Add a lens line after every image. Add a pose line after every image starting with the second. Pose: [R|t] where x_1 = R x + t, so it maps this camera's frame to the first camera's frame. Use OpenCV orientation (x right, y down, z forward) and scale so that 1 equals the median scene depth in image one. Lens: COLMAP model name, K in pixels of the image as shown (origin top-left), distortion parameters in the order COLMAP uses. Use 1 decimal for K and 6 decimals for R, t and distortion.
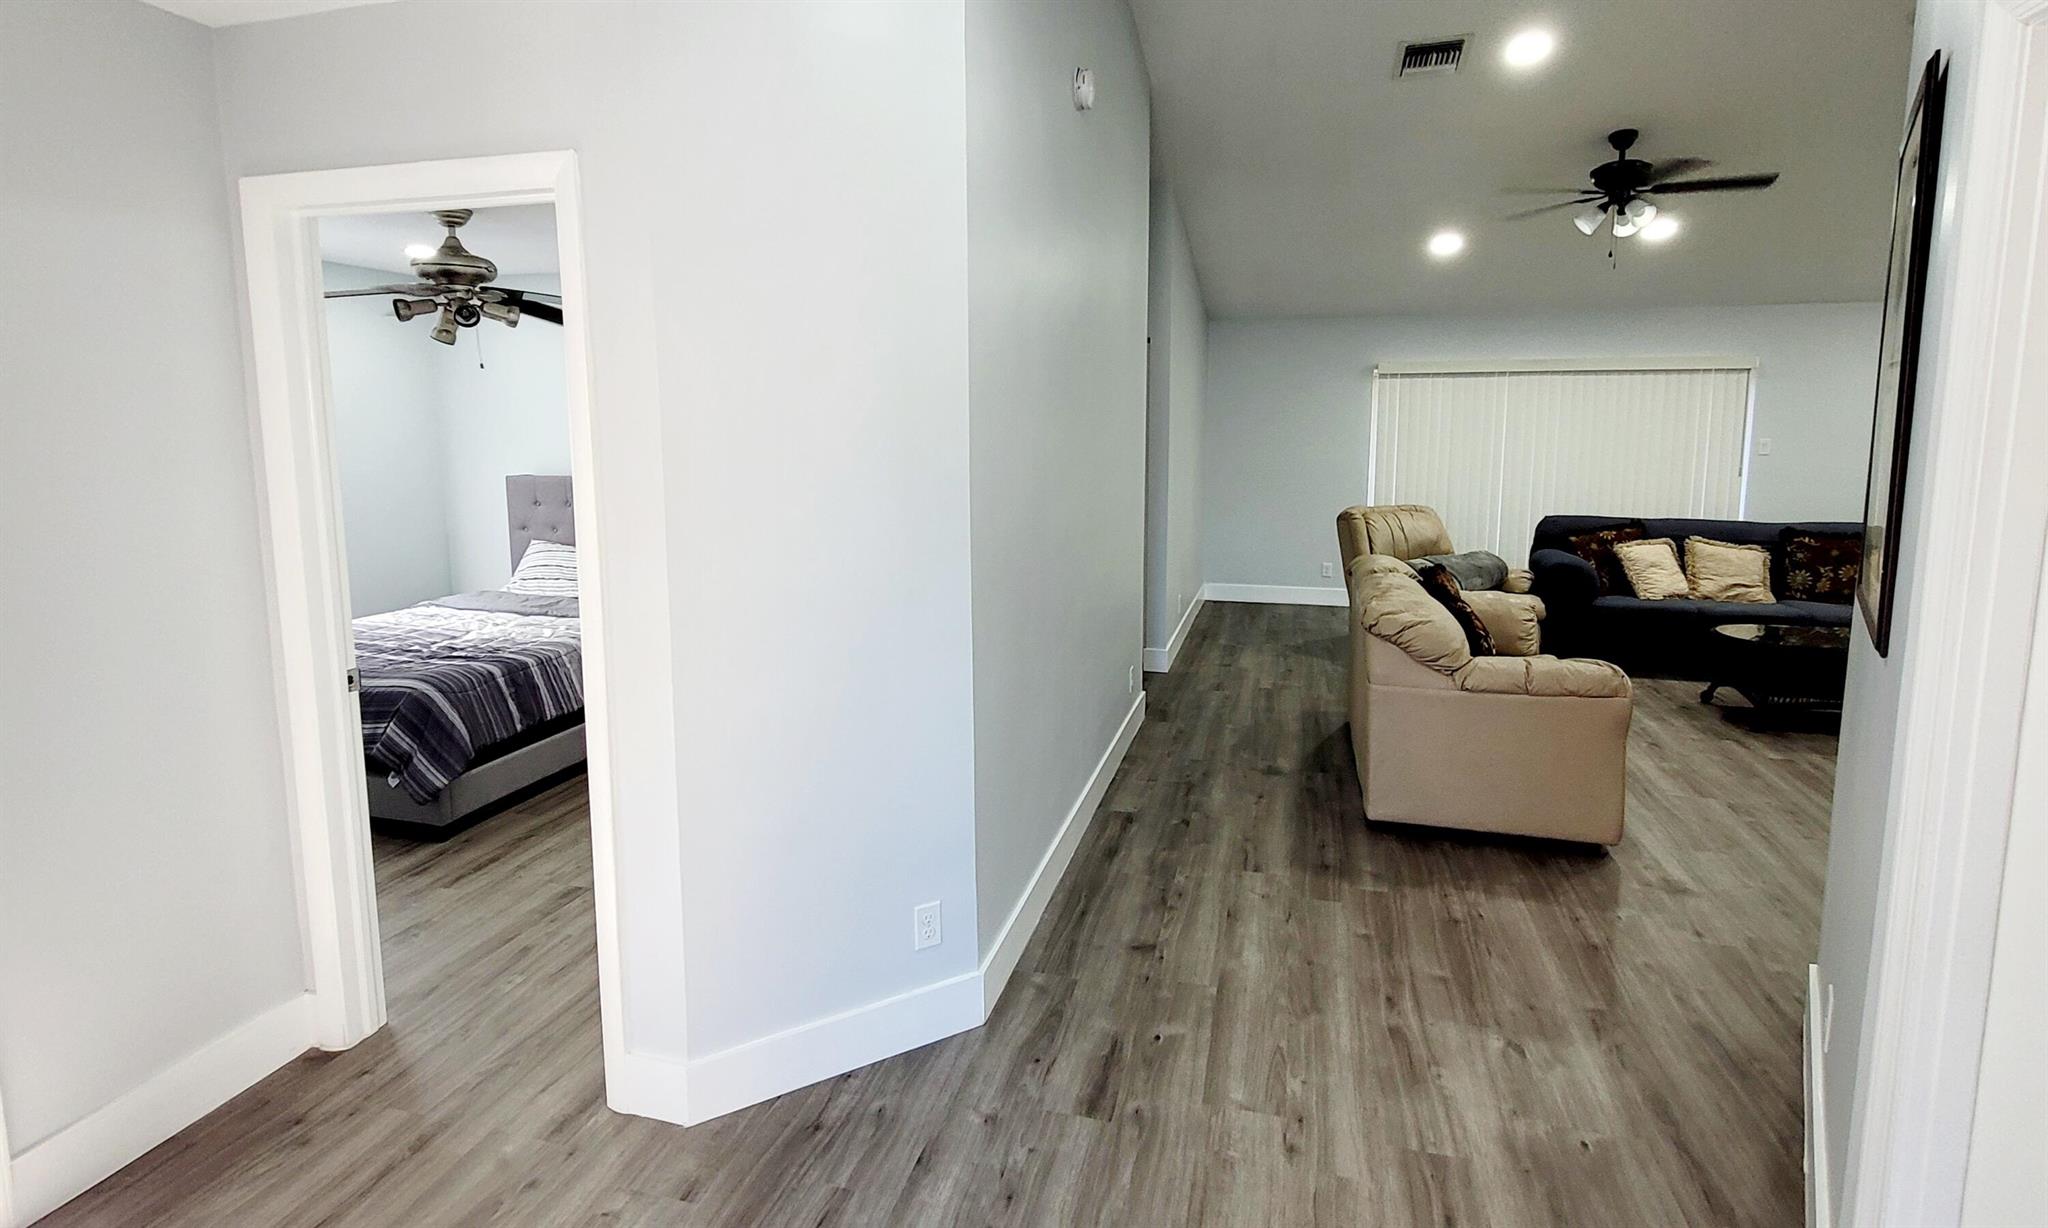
lens RADIAL K [[966.4, 0, 1025.7], [0, 966.4, 549.0], [0, 0, 1]] dist [-0.001297, -0.000618]
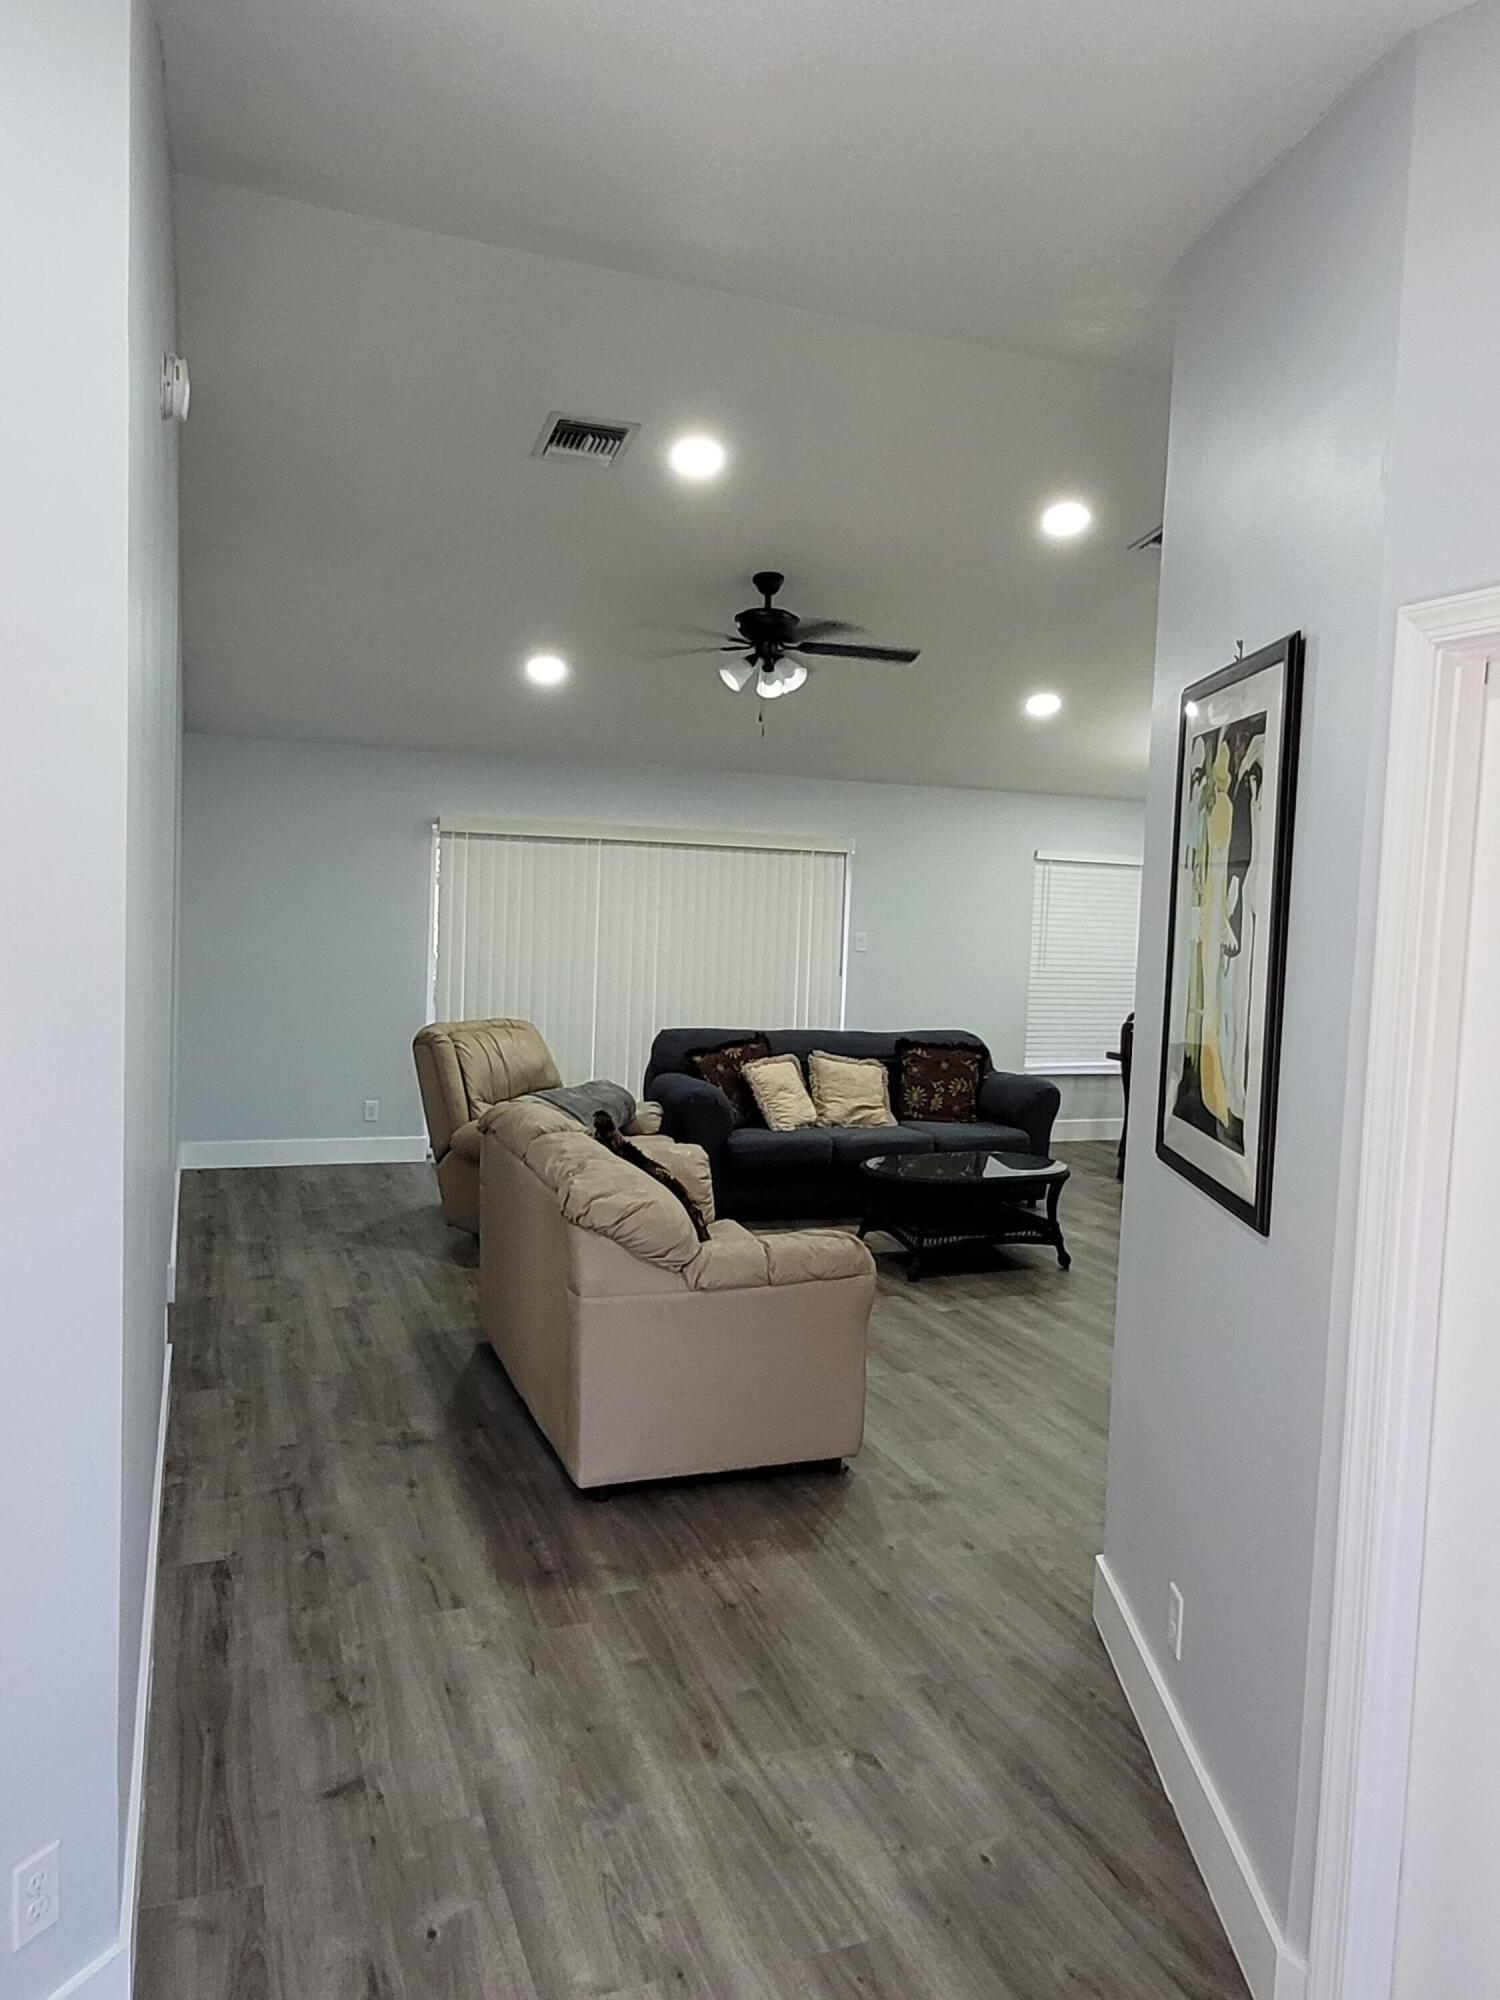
lens RADIAL K [[1415.7, 0, 756.2], [0, 1415.7, 996.0], [0, 0, 1]] dist [0.002879, 0.007894]
pose [[0.798741, -0.010631, 0.601582, -0.168578], [0.035297, 0.998950, -0.029211, -0.048154], [-0.600639, 0.044566, 0.798277, 0.072968]]
